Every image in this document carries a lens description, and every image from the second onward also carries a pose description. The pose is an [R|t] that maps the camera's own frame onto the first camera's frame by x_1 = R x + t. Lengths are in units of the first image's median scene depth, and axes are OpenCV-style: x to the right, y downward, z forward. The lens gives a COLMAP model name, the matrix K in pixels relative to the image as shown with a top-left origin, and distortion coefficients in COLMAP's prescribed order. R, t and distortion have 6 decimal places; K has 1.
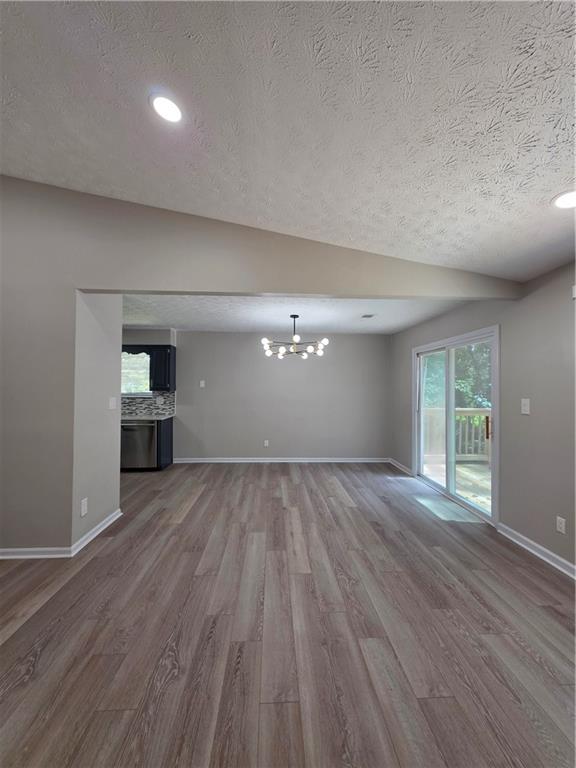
lens RADIAL K [[307.9, 0, 288.0], [0, 307.9, 384.0], [0, 0, 1]] dist [-0.001295, -0.000001]
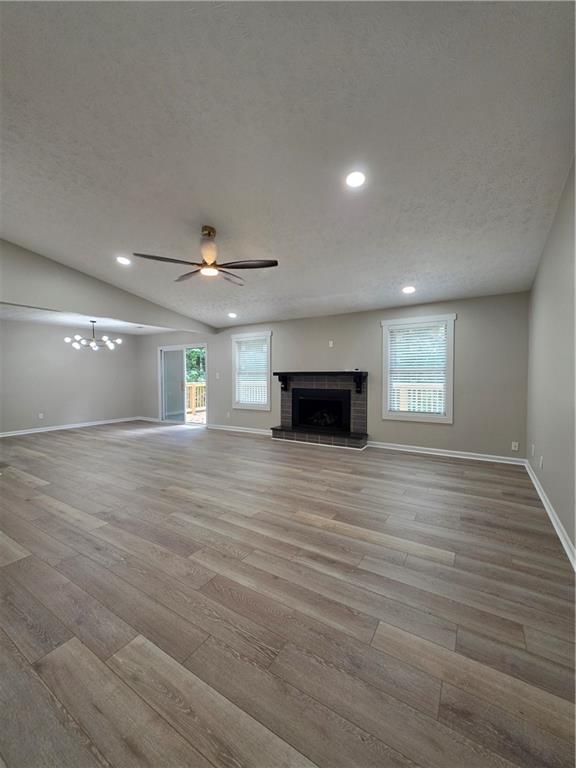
lens RADIAL K [[307.9, 0, 288.0], [0, 307.9, 384.0], [0, 0, 1]] dist [-0.001295, -0.000001]
pose [[0.567224, -0.031648, 0.822955, -0.586547], [-0.003196, 0.999169, 0.040627, 0.017399], [-0.823558, -0.025675, 0.566651, -0.550243]]
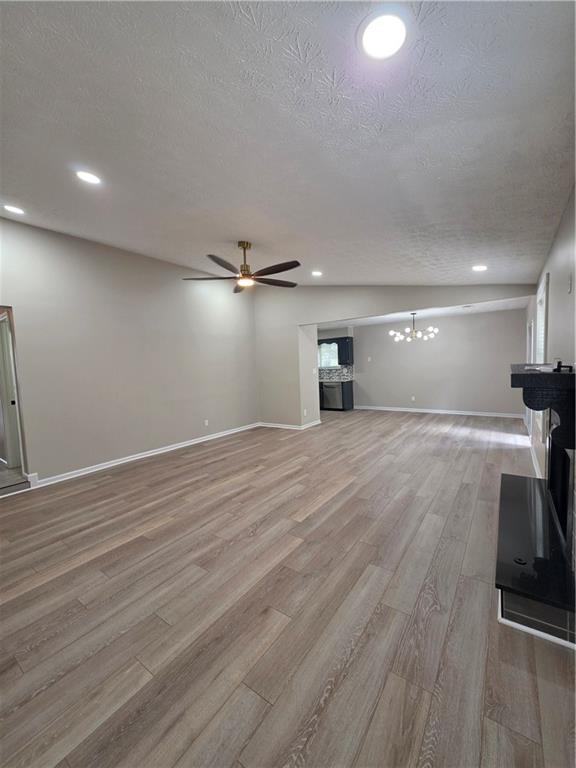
lens RADIAL K [[307.9, 0, 288.0], [0, 307.9, 384.0], [0, 0, 1]] dist [-0.001295, -0.000001]
pose [[0.782705, 0.001468, -0.622391, 0.422579], [0.052260, 0.996311, 0.068070, -0.003613], [0.620195, -0.085805, 0.779741, -0.545790]]
